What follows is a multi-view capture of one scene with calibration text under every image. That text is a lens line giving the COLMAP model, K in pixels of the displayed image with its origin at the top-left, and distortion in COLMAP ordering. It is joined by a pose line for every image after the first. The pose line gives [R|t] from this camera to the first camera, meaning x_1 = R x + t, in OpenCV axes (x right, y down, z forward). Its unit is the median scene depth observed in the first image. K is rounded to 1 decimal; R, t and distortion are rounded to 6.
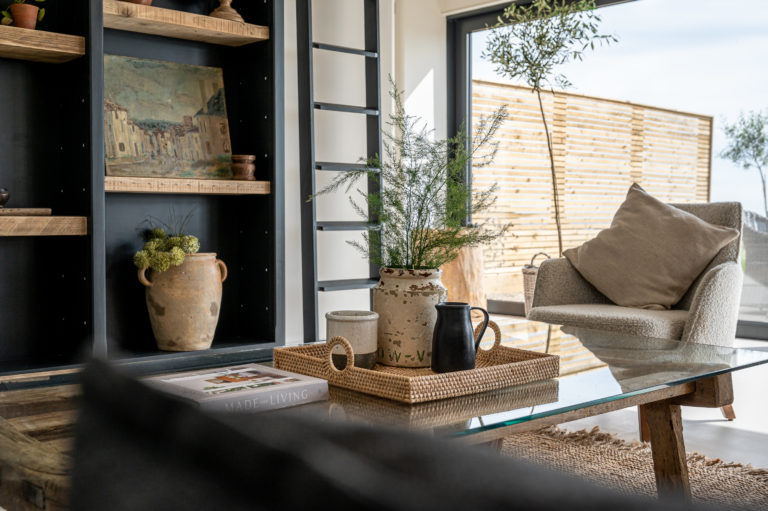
lens RADIAL K [[933.3, 0, 384.0], [0, 933.3, 255.5], [0, 0, 1]] dist [-0.001655, -0.001603]
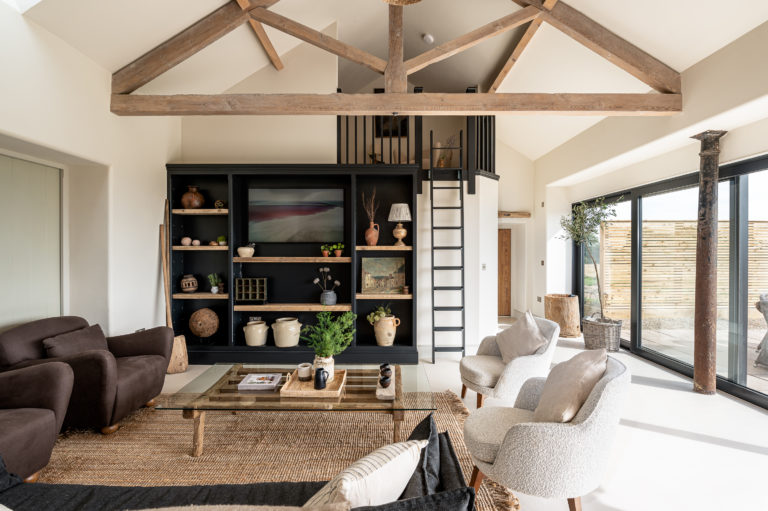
lens RADIAL K [[342.3, 0, 384.0], [0, 342.3, 255.5], [0, 0, 1]] dist [-0.011958, -0.000138]
pose [[0.732536, 0.011734, -0.680627, 0.607978], [-0.026867, 0.999571, -0.011685, -0.201866], [0.680198, 0.026846, 0.732537, 0.089787]]
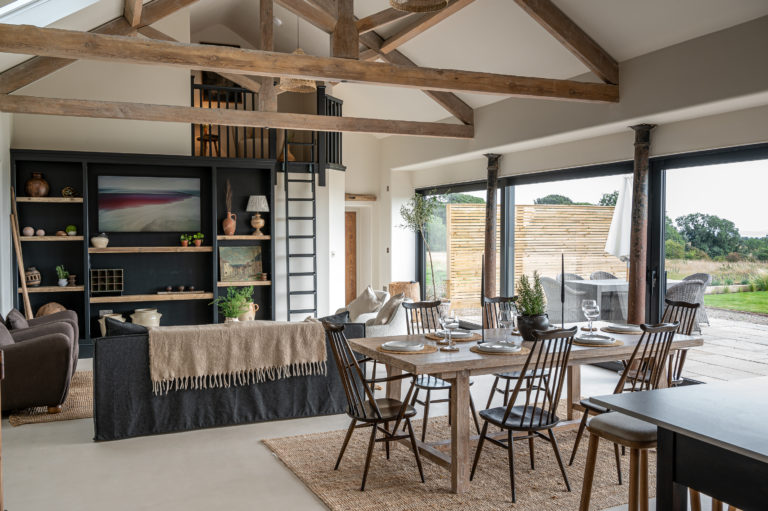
lens RADIAL K [[682.6, 0, 384.0], [0, 682.6, 255.5], [0, 0, 1]] dist [-0.055792, 0.135219]
pose [[0.938935, 0.013967, -0.343811, 1.136565], [-0.013787, 0.999901, 0.002970, -0.190068], [0.343818, 0.001952, 0.939034, -1.201067]]
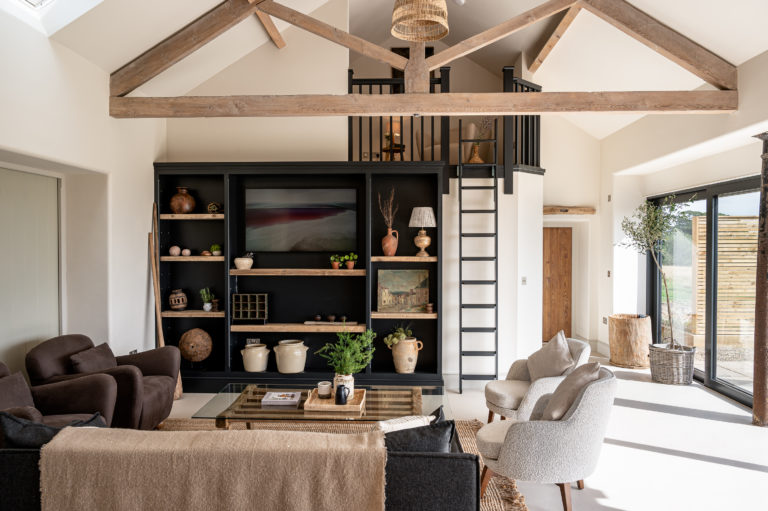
lens RADIAL K [[539.4, 0, 384.0], [0, 539.4, 255.5], [0, 0, 1]] dist [-0.002962, -0.002406]
pose [[0.706376, 0.016113, -0.707653, 0.893510], [-0.027711, 0.999604, -0.004900, -0.242684], [0.707294, 0.023071, 0.706543, -0.217463]]
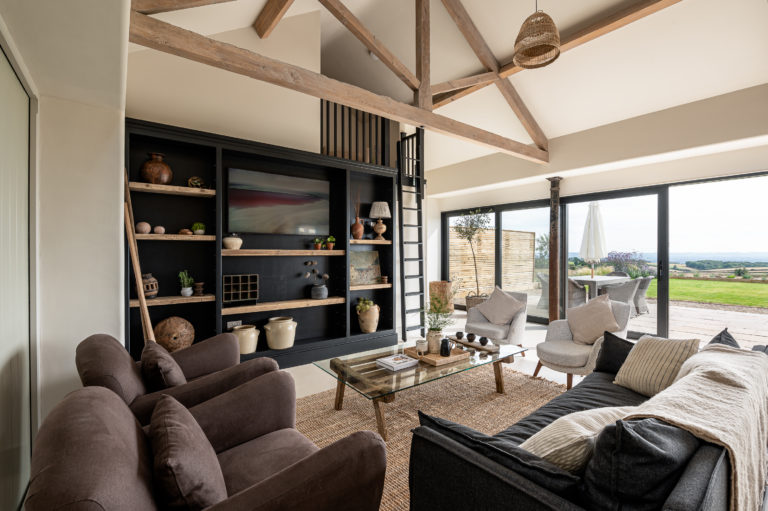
lens RADIAL K [[352.4, 0, 384.0], [0, 352.4, 255.5], [0, 0, 1]] dist [-0.010925, -0.000025]
pose [[0.996044, 0.003698, -0.088780, -0.034831], [-0.006132, 0.999612, -0.027159, -0.154356], [0.088645, 0.027596, 0.995681, -0.348329]]
